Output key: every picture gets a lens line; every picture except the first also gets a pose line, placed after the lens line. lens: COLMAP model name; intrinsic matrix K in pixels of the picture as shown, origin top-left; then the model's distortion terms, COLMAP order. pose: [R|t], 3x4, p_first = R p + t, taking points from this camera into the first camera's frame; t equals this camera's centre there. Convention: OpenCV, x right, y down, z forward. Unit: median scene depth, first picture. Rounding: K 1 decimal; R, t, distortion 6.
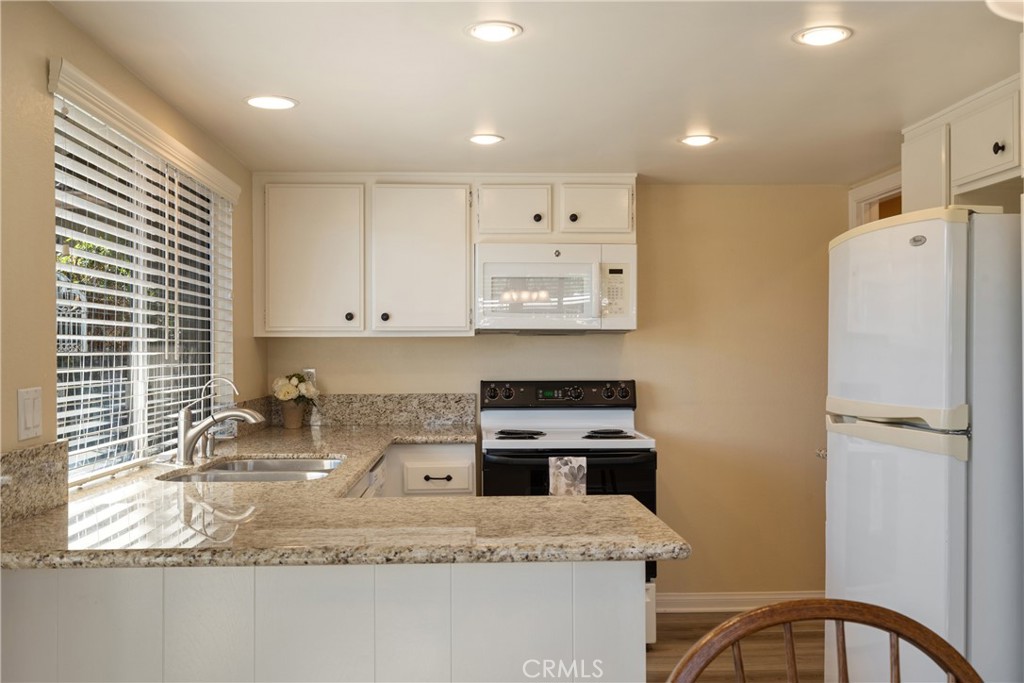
lens RADIAL K [[1020.3, 0, 512.1], [0, 1020.3, 343.4], [0, 0, 1]] dist [0.000820, 0.000000]
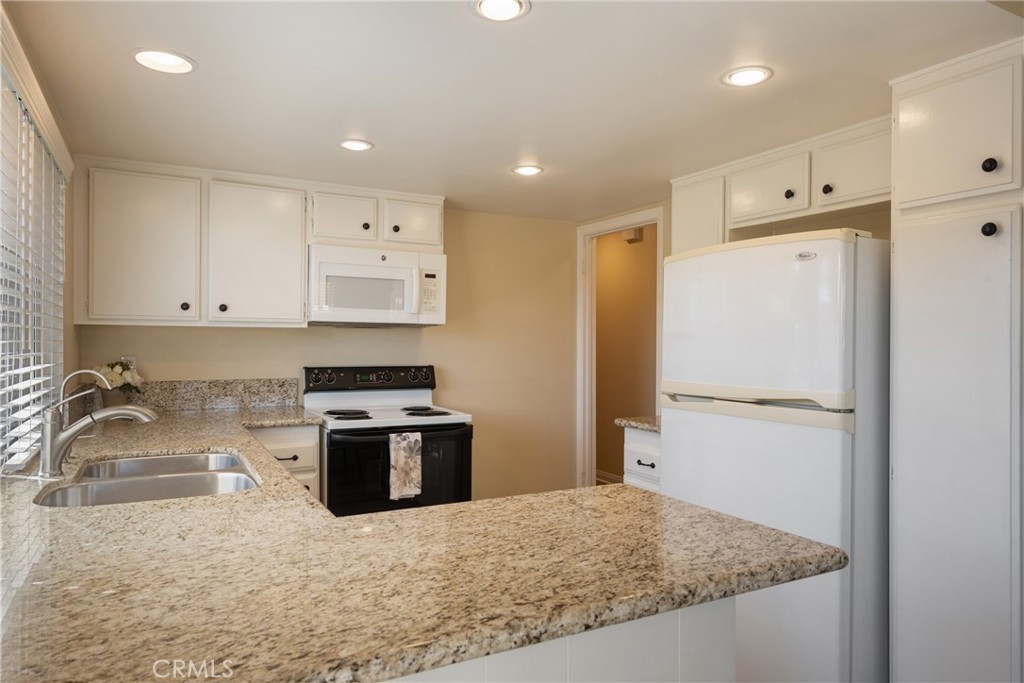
lens RADIAL K [[669.1, 0, 512.6], [0, 669.1, 341.9], [0, 0, 1]] dist [0.005792, 0.002284]
pose [[0.897854, 0.008324, 0.440215, -0.162743], [-0.012175, 0.999908, 0.005923, 0.001588], [-0.440126, -0.010677, 0.897873, 0.250193]]
